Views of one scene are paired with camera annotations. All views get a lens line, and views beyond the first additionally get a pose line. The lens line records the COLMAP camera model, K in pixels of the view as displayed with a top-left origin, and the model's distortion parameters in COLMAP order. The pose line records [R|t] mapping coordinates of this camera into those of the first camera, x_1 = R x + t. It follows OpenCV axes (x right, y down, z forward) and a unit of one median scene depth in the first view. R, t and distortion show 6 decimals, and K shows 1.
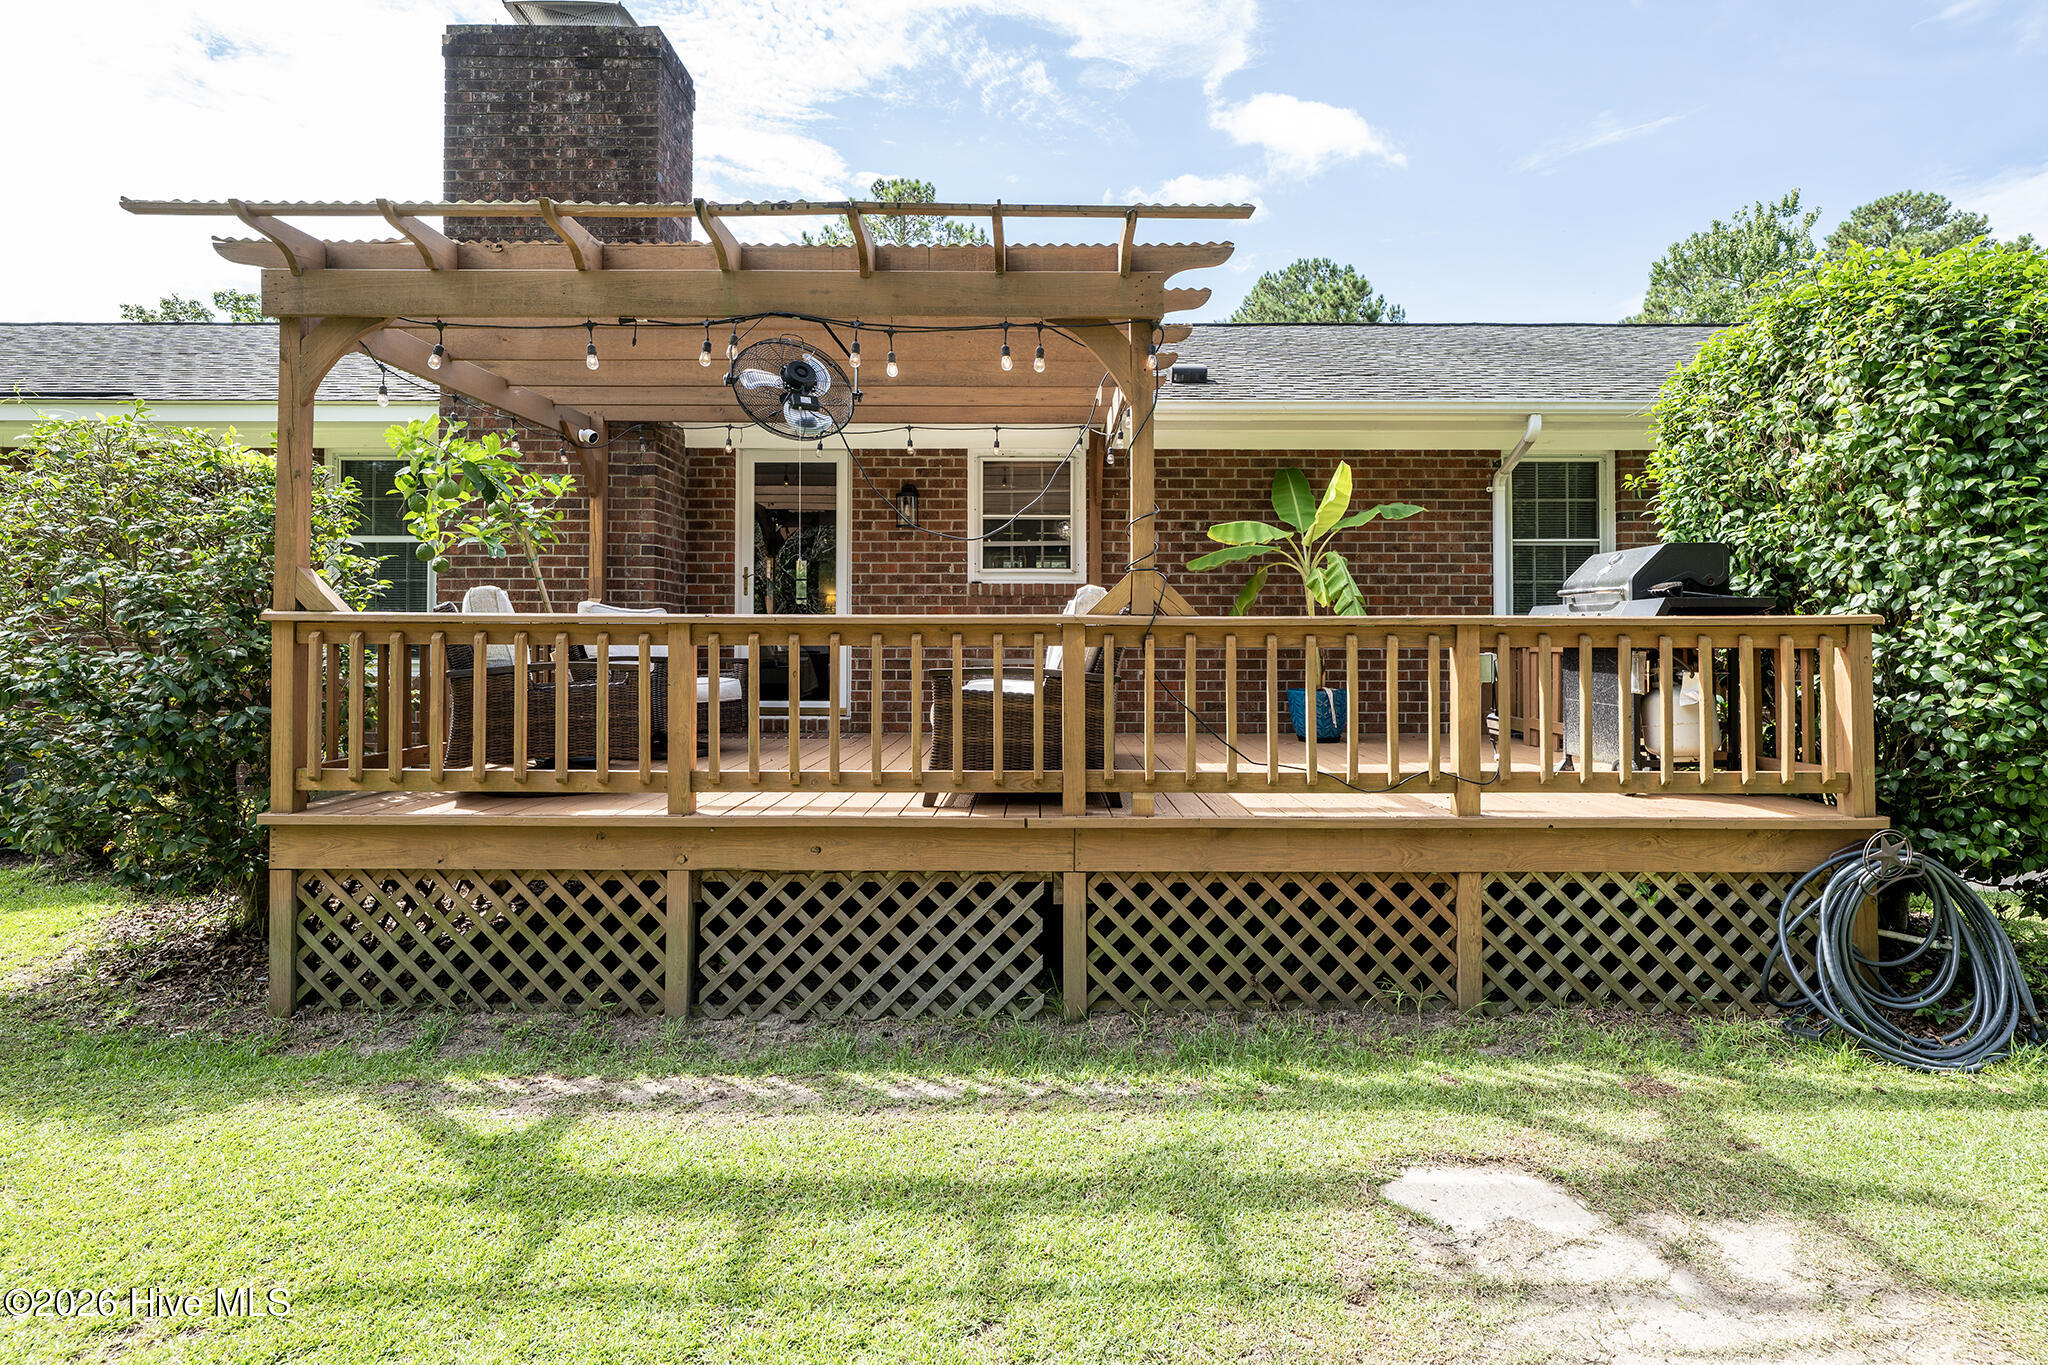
lens RADIAL K [[1018.9, 0, 1056.5], [0, 1018.9, 612.1], [0, 0, 1]] dist [0.004029, 0.000531]
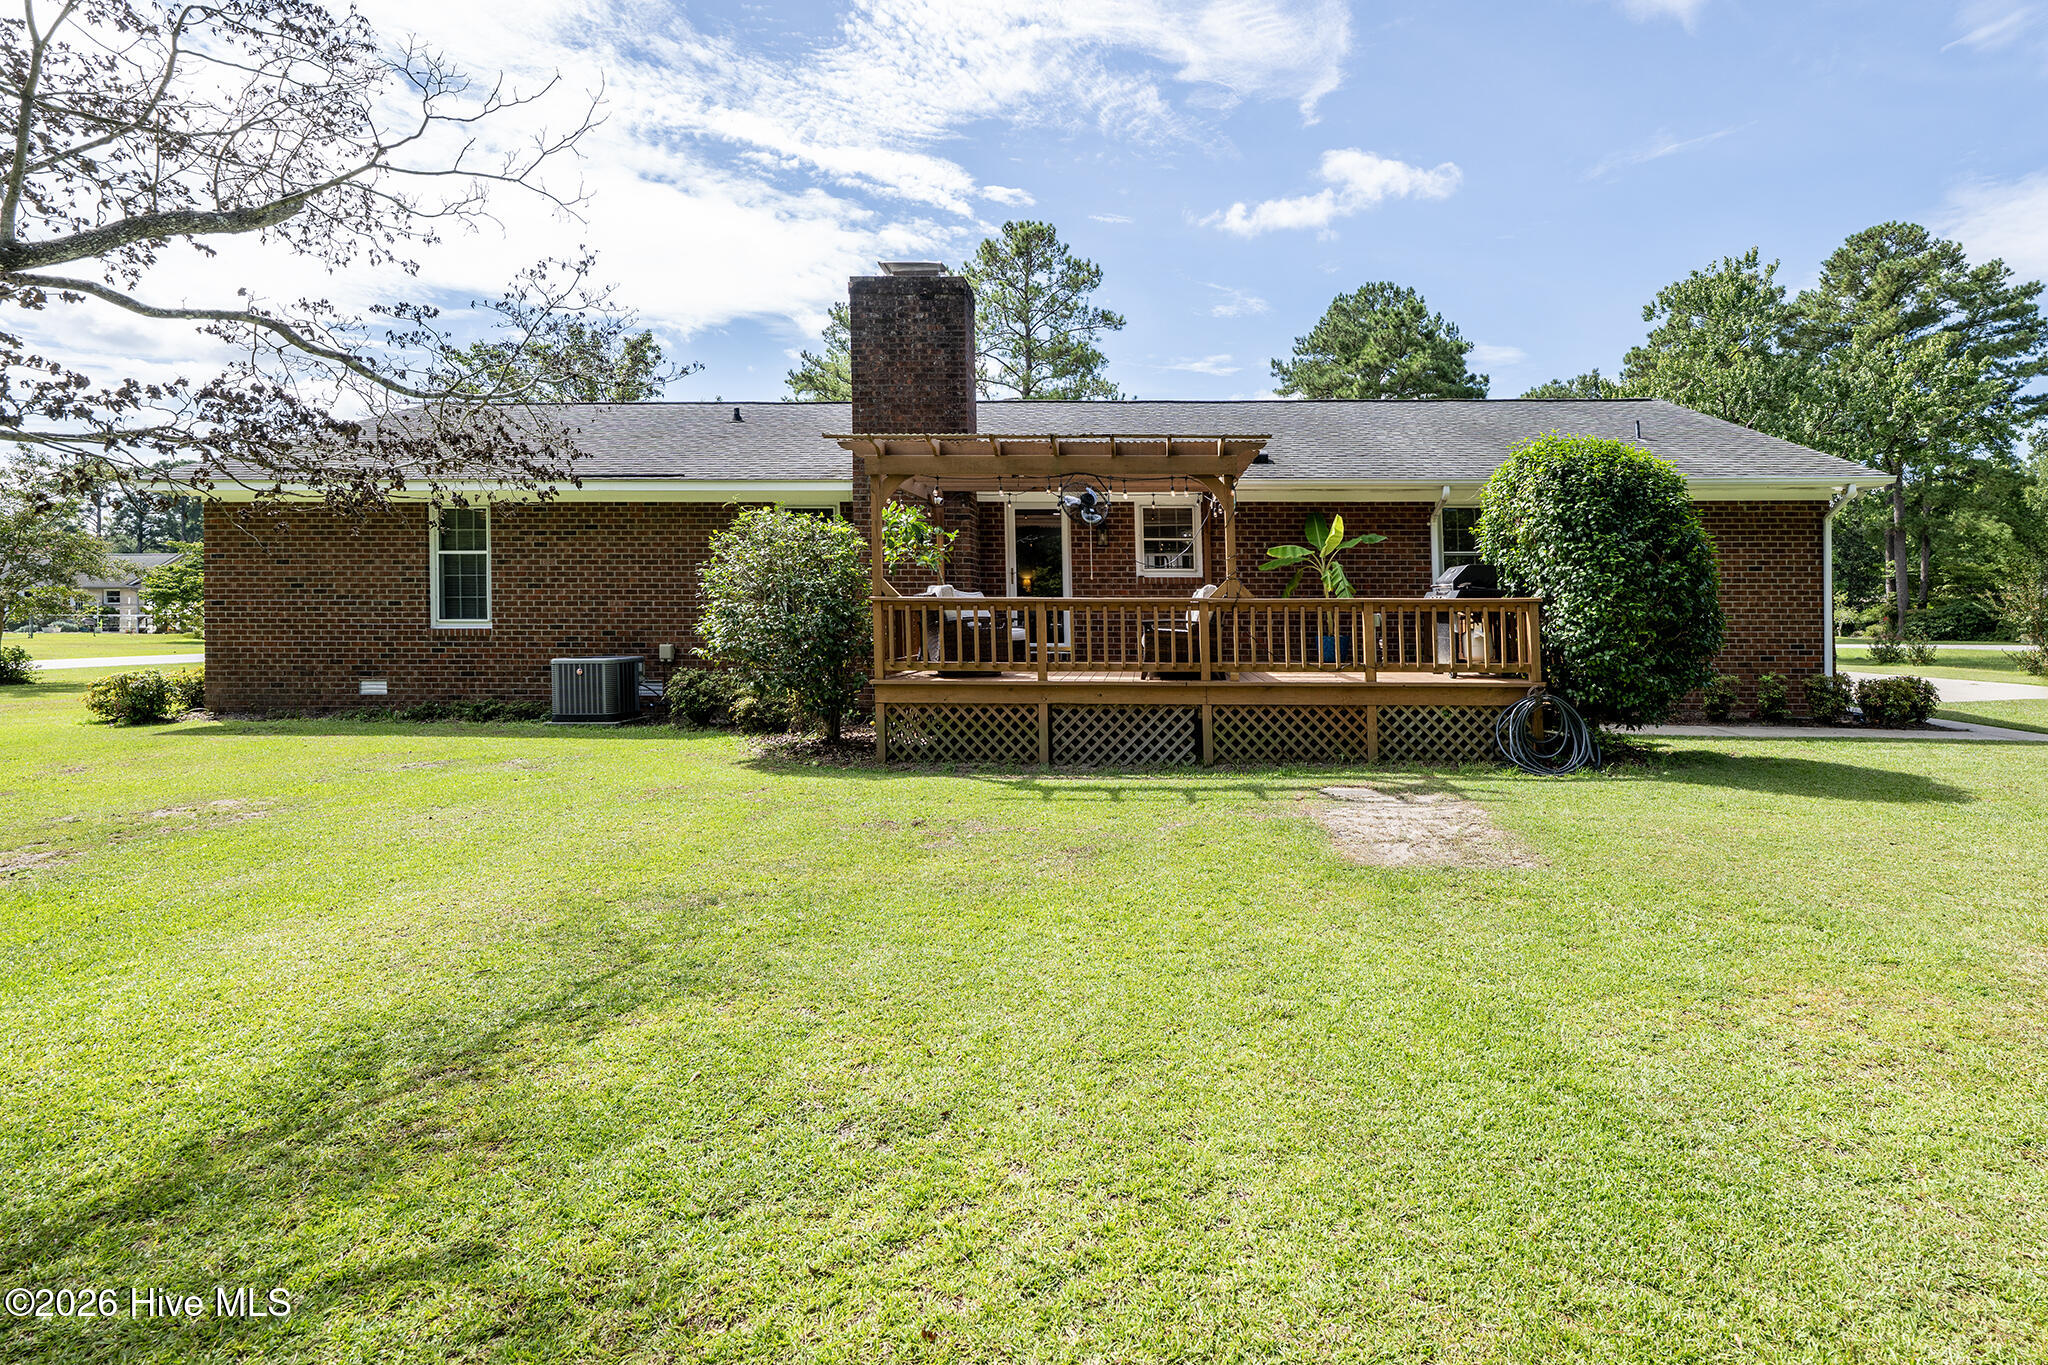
lens RADIAL K [[870.1, 0, 1110.0], [0, 870.1, 622.0], [0, 0, 1]] dist [0.001008, 0.000755]
pose [[0.999921, -0.001076, -0.012511, -0.115272], [0.001686, 0.998808, 0.048792, -0.025706], [0.012444, -0.048809, 0.998731, -0.646743]]
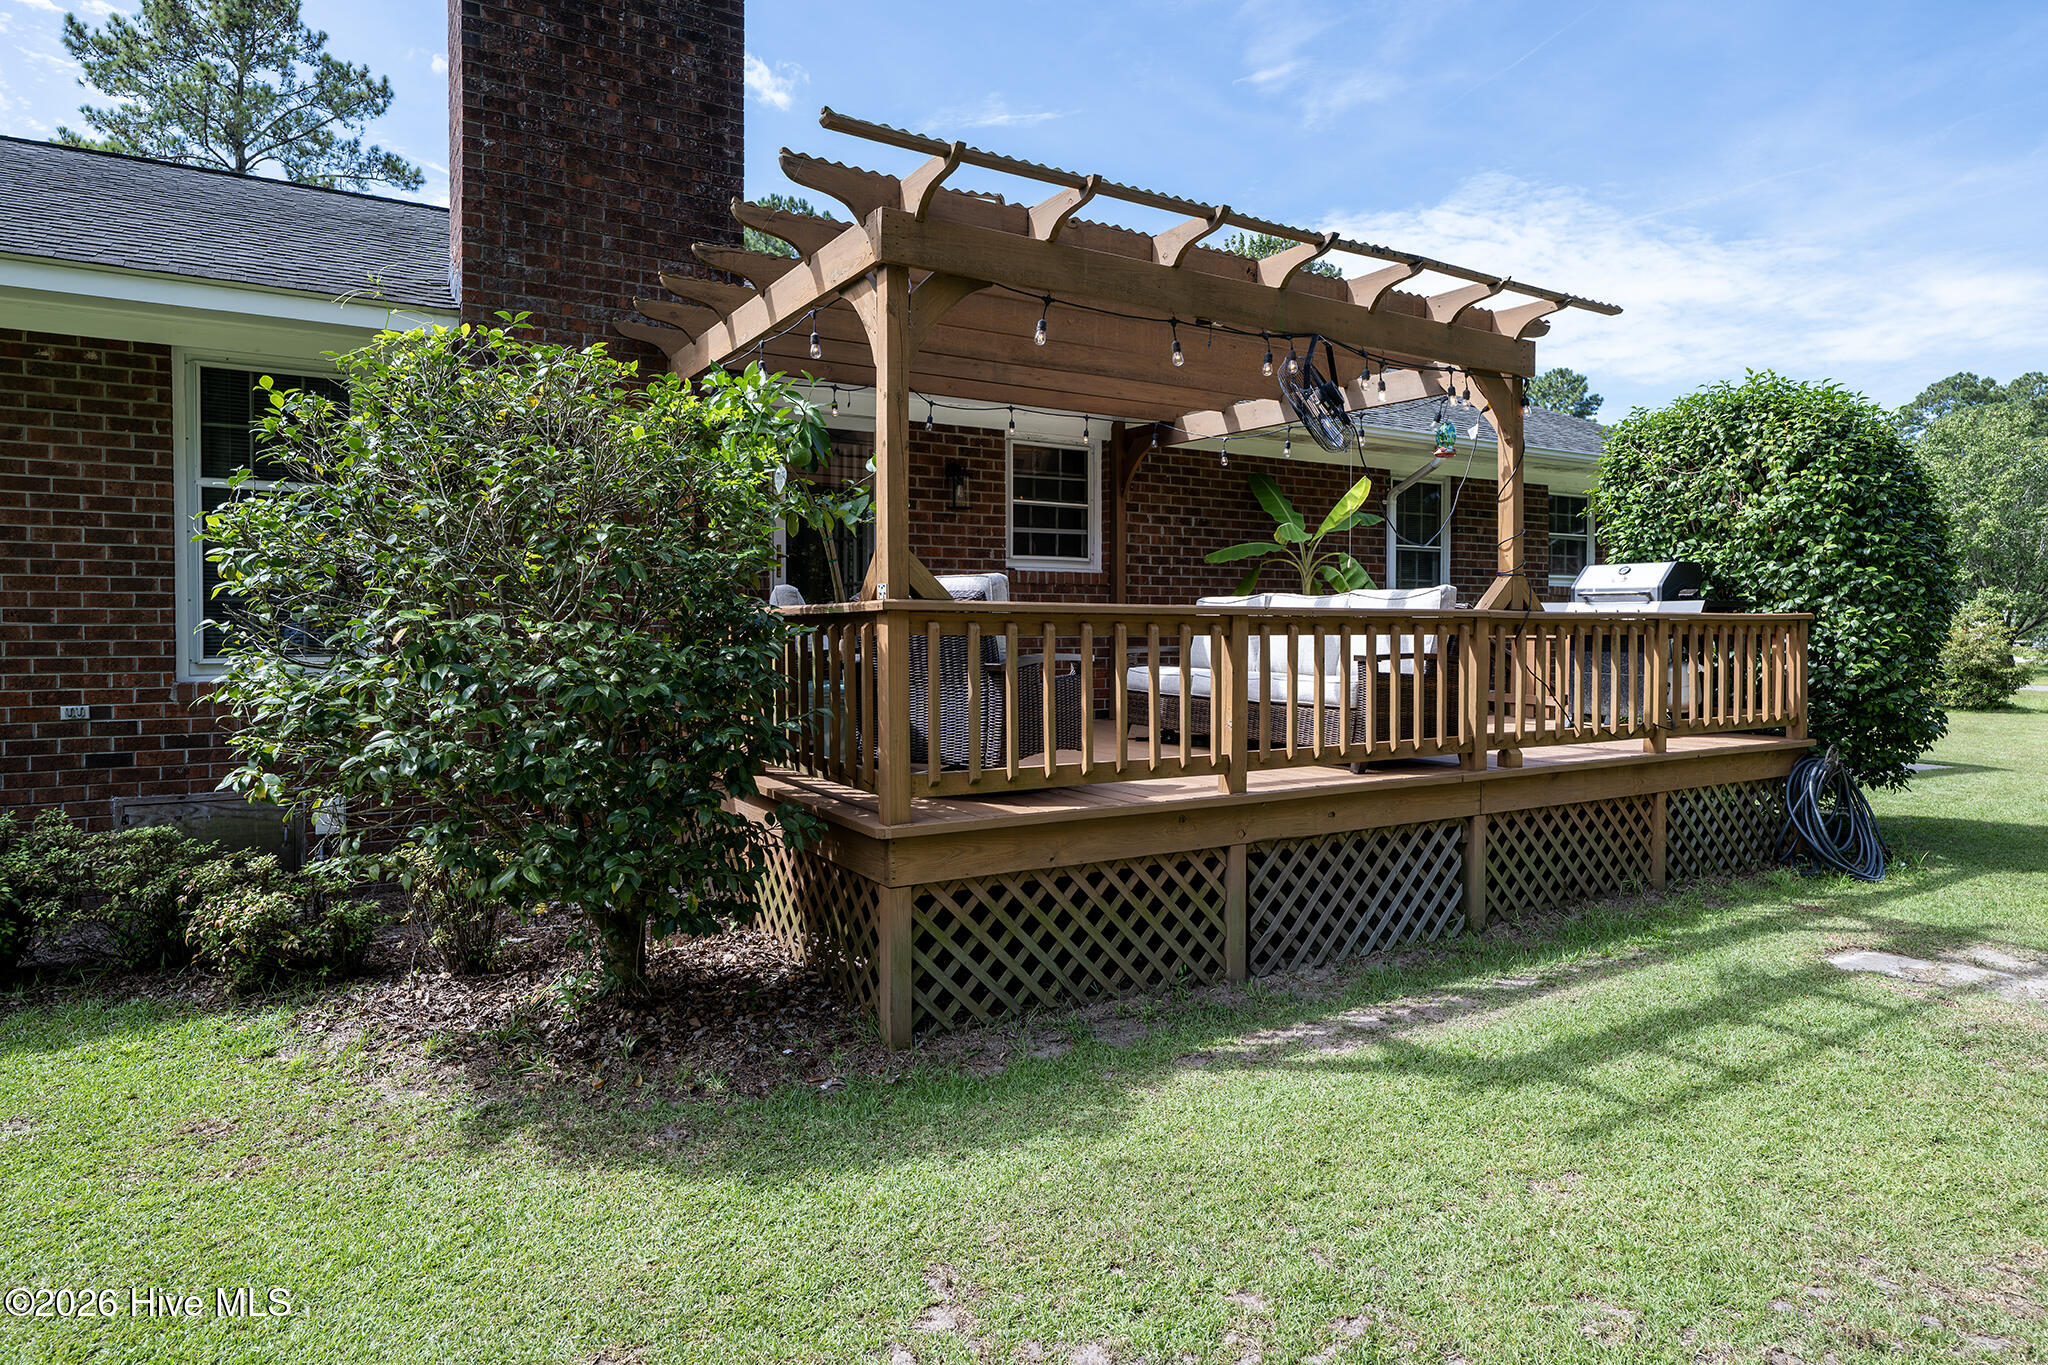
lens RADIAL K [[1158.2, 0, 1042.8], [0, 1158.2, 641.2], [0, 0, 1]] dist [-0.005135, -0.003183]
pose [[0.855998, -0.006218, 0.516942, -0.723811], [-0.014426, 0.999251, 0.035908, -0.000898], [-0.516778, -0.038195, 0.855267, 0.044520]]
